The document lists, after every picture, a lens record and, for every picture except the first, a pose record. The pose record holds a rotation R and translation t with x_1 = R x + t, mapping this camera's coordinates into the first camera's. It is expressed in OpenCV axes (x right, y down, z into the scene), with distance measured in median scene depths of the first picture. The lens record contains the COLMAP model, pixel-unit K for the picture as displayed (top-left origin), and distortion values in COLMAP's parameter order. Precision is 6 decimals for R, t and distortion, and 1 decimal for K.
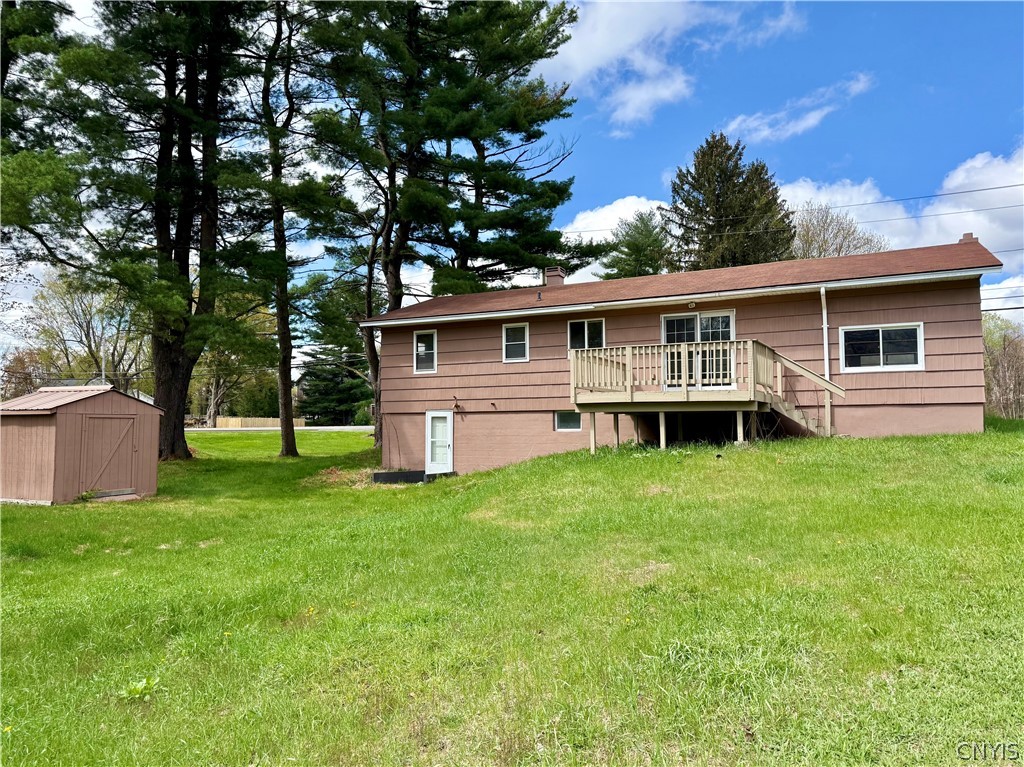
lens RADIAL K [[742.1, 0, 518.2], [0, 742.1, 384.8], [0, 0, 1]] dist [0.100582, -0.126928]
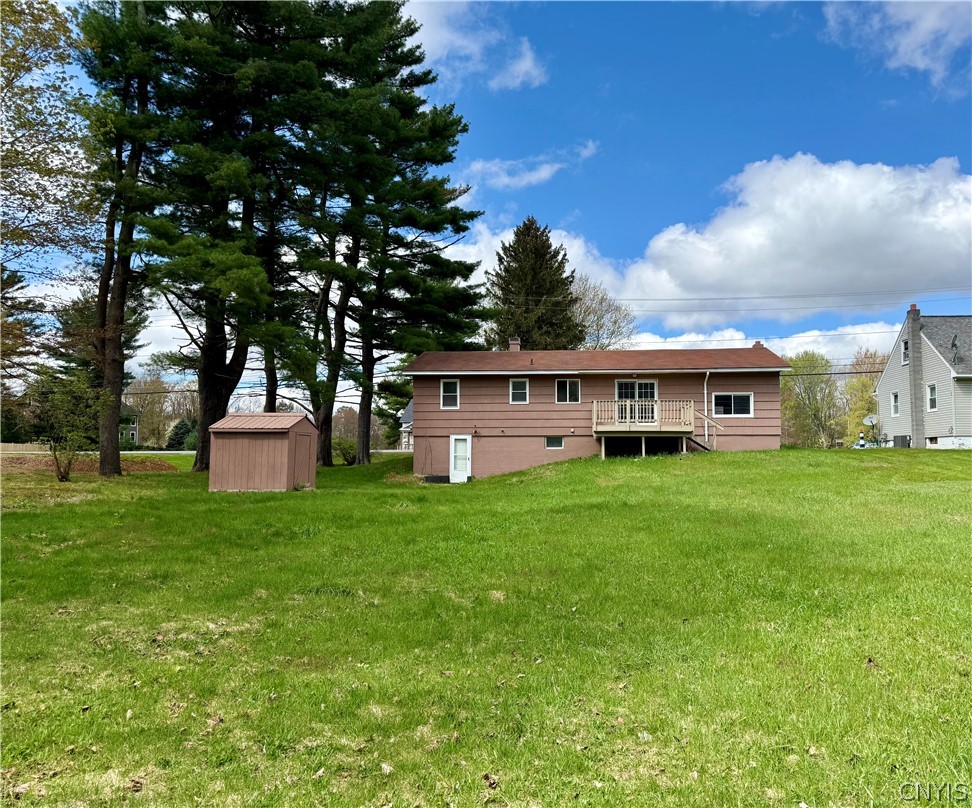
lens RADIAL K [[782.4, 0, 527.7], [0, 782.4, 392.3], [0, 0, 1]] dist [0.068297, -0.004369]
pose [[0.930365, 0.036458, 0.364818, -0.586580], [-0.025944, 0.999096, -0.033681, -0.000373], [-0.365716, 0.021871, 0.930469, -0.528161]]
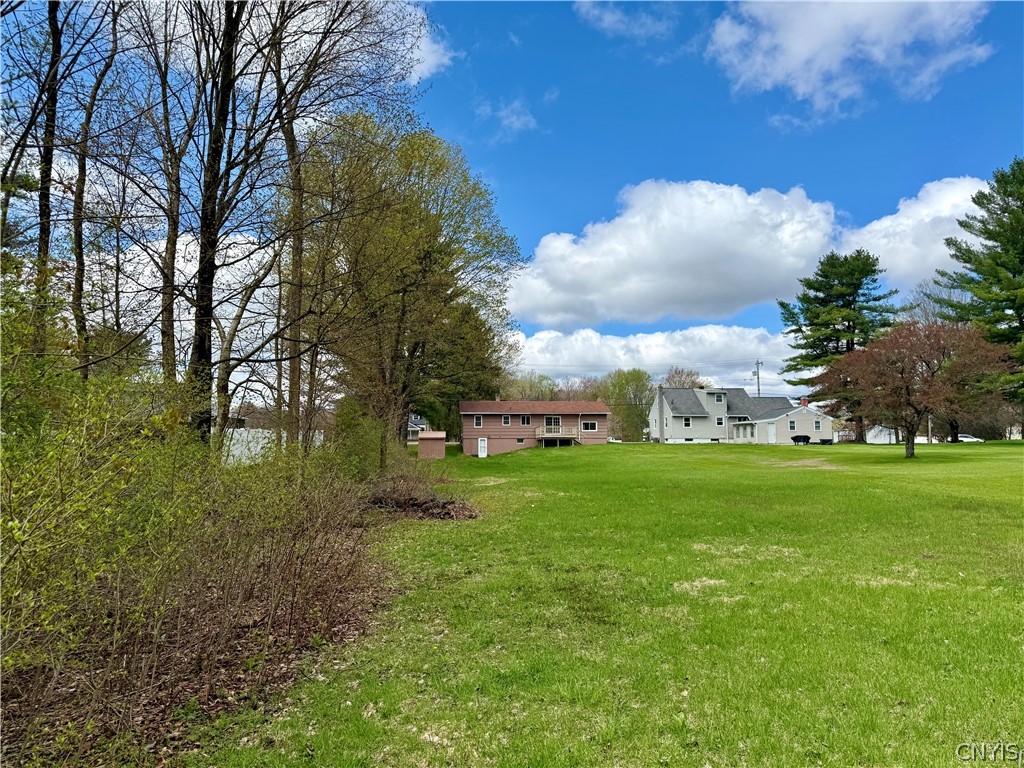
lens RADIAL K [[742.1, 0, 518.2], [0, 742.1, 385.3], [0, 0, 1]] dist [0.100582, -0.126928]
pose [[0.854746, 0.048605, 0.516766, -1.959412], [-0.034032, 0.998712, -0.037645, -0.096681], [-0.517930, 0.014590, 0.855298, -2.334951]]
